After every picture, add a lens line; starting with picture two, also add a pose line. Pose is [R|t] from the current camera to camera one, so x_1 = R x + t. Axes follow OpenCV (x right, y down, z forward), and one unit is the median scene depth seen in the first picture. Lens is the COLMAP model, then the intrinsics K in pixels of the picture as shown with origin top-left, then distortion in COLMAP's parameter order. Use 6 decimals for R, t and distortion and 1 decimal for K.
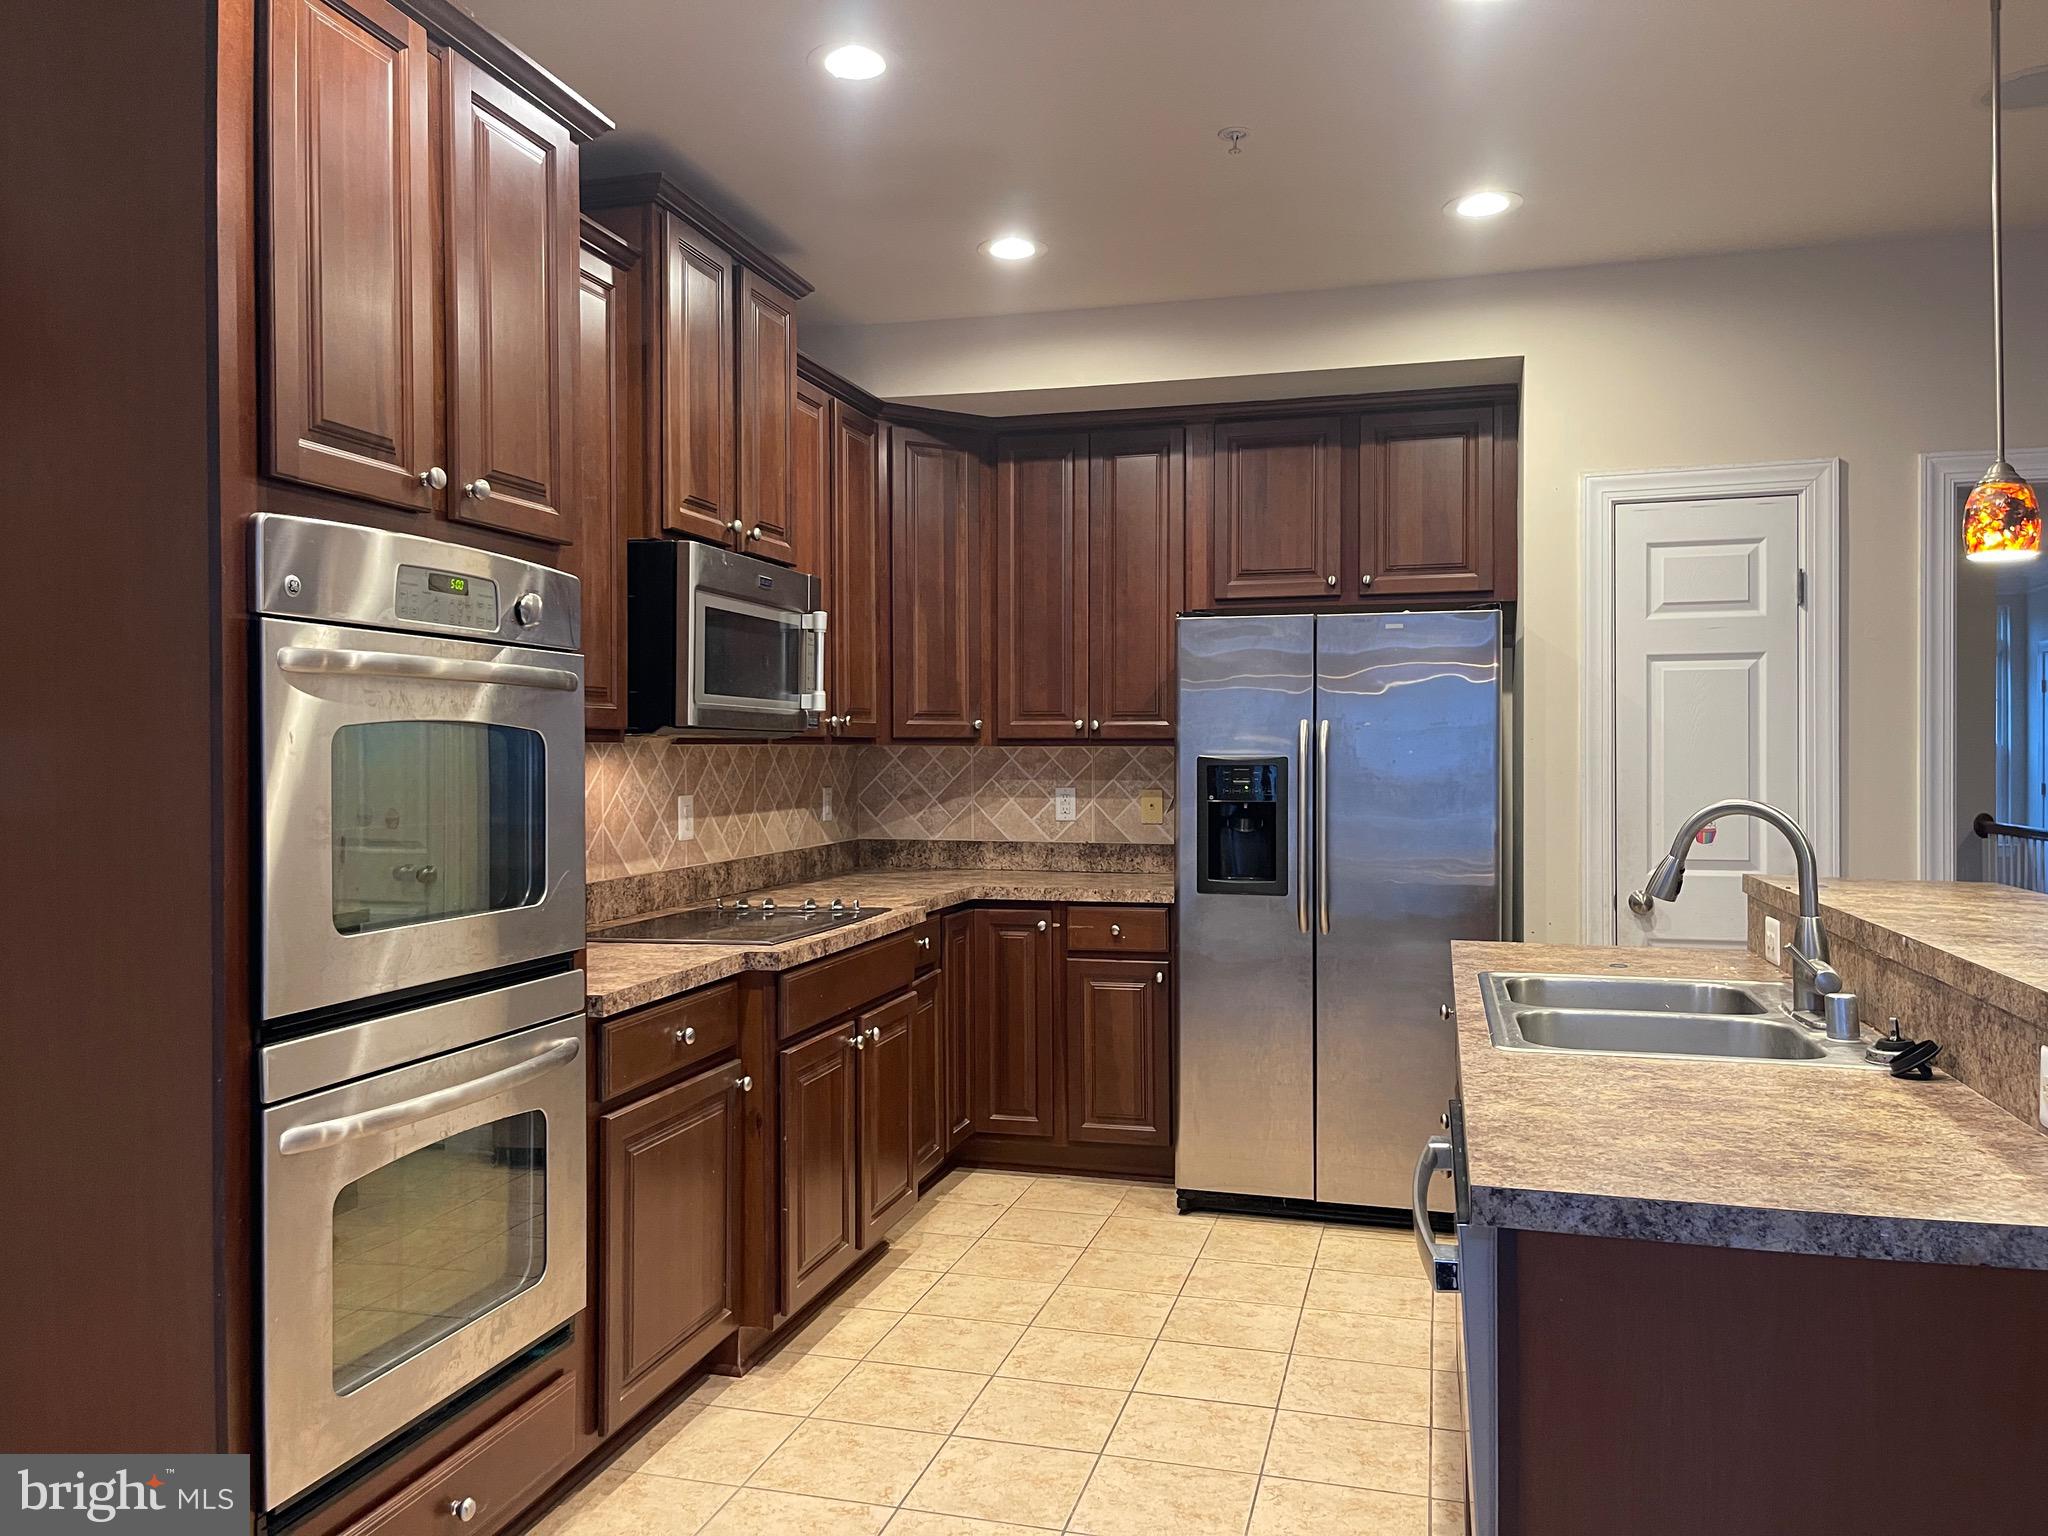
lens RADIAL K [[1546.7, 0, 1008.7], [0, 1546.7, 760.6], [0, 0, 1]] dist [0.051541, -0.049152]
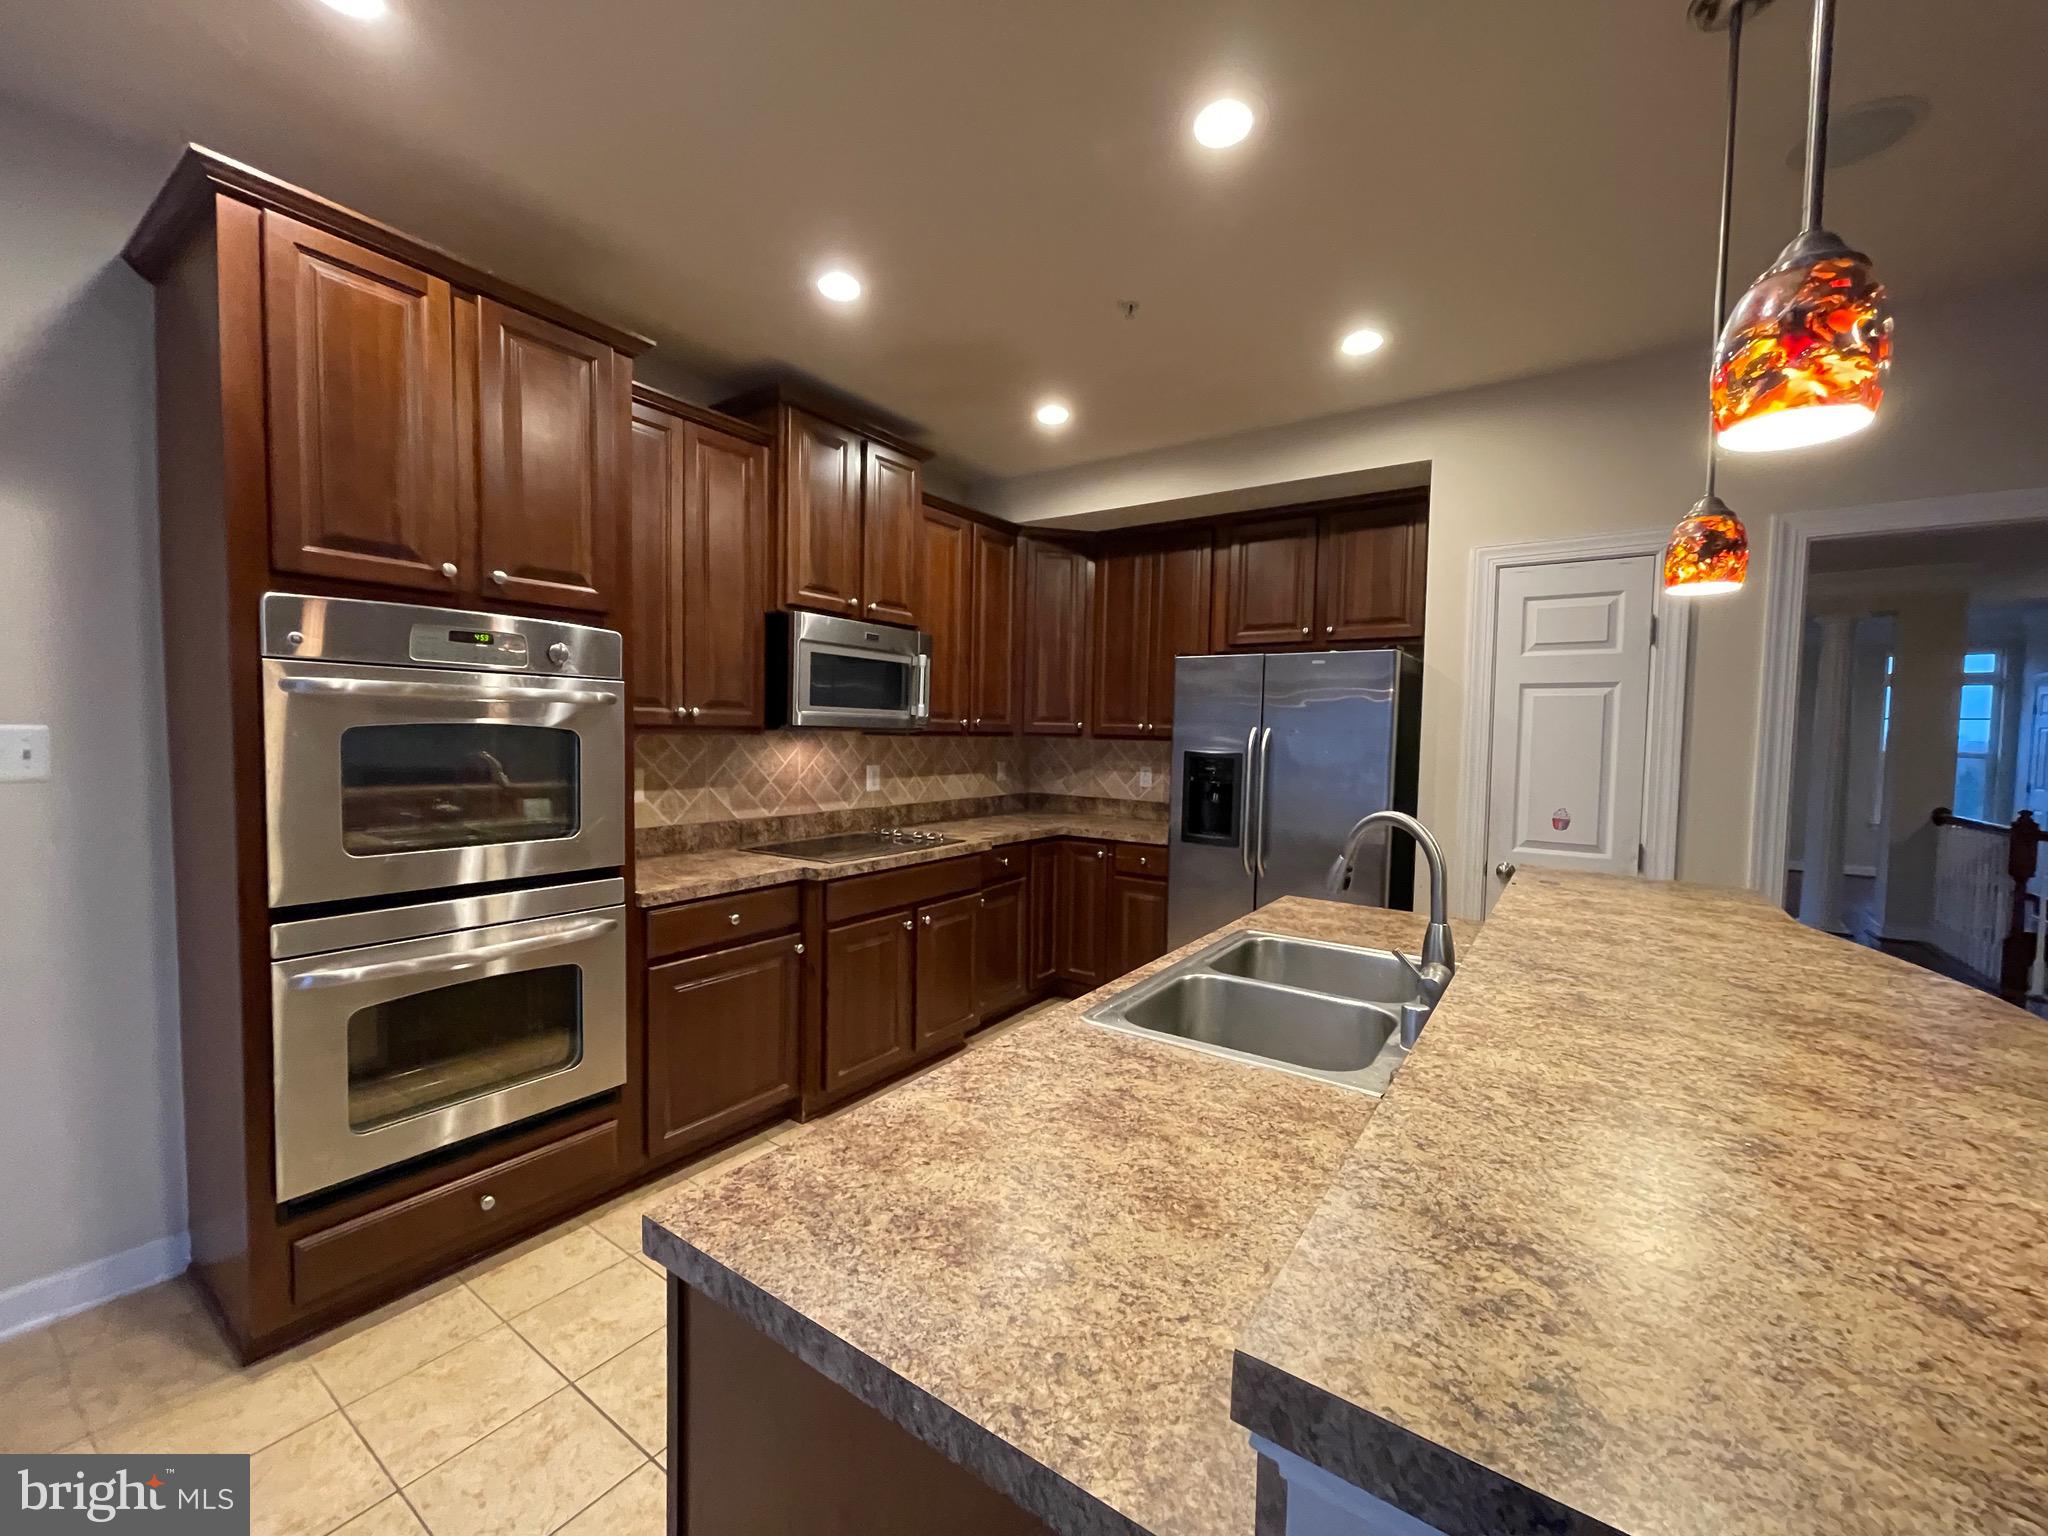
lens RADIAL K [[823.7, 0, 1021.8], [0, 823.7, 773.4], [0, 0, 1]] dist [-0.003338, 0.001097]
pose [[0.944354, 0.038143, -0.326711, 0.282732], [-0.024331, 0.998633, 0.046262, -0.016536], [0.328029, -0.035739, 0.943991, 0.242335]]
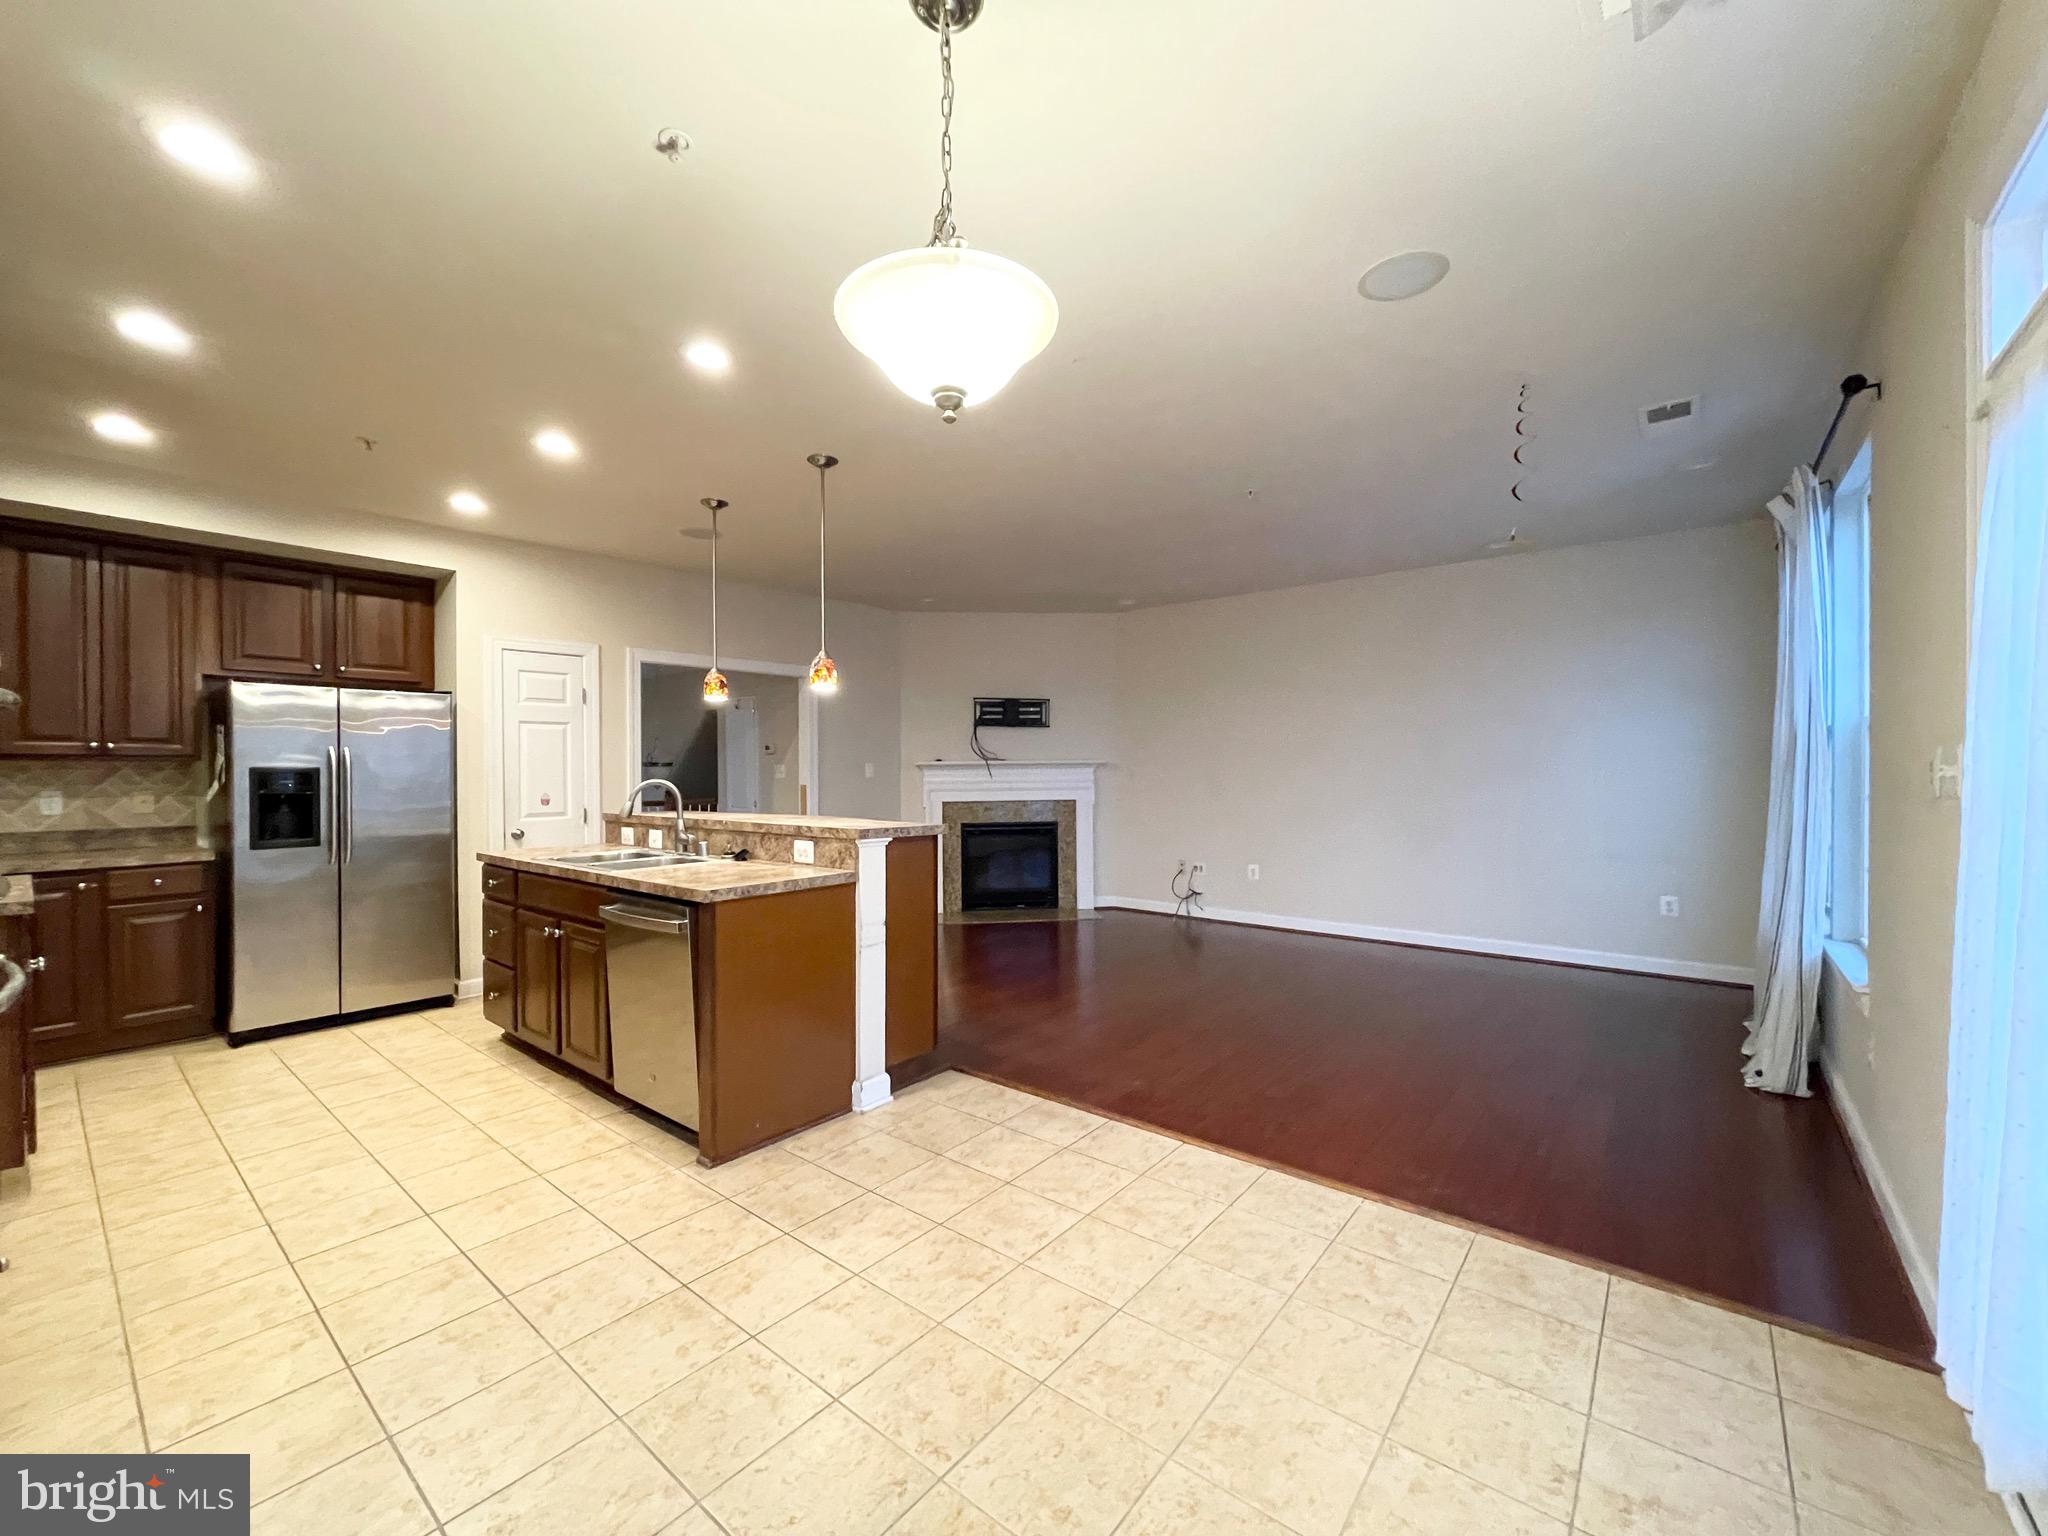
lens RADIAL K [[823.7, 0, 1021.8], [0, 823.7, 771.6], [0, 0, 1]] dist [-0.003338, 0.001097]
pose [[0.401832, -0.004964, 0.915700, -0.423381], [0.009232, 0.999956, 0.001370, 0.010110], [-0.915667, 0.007903, 0.401860, -0.129789]]
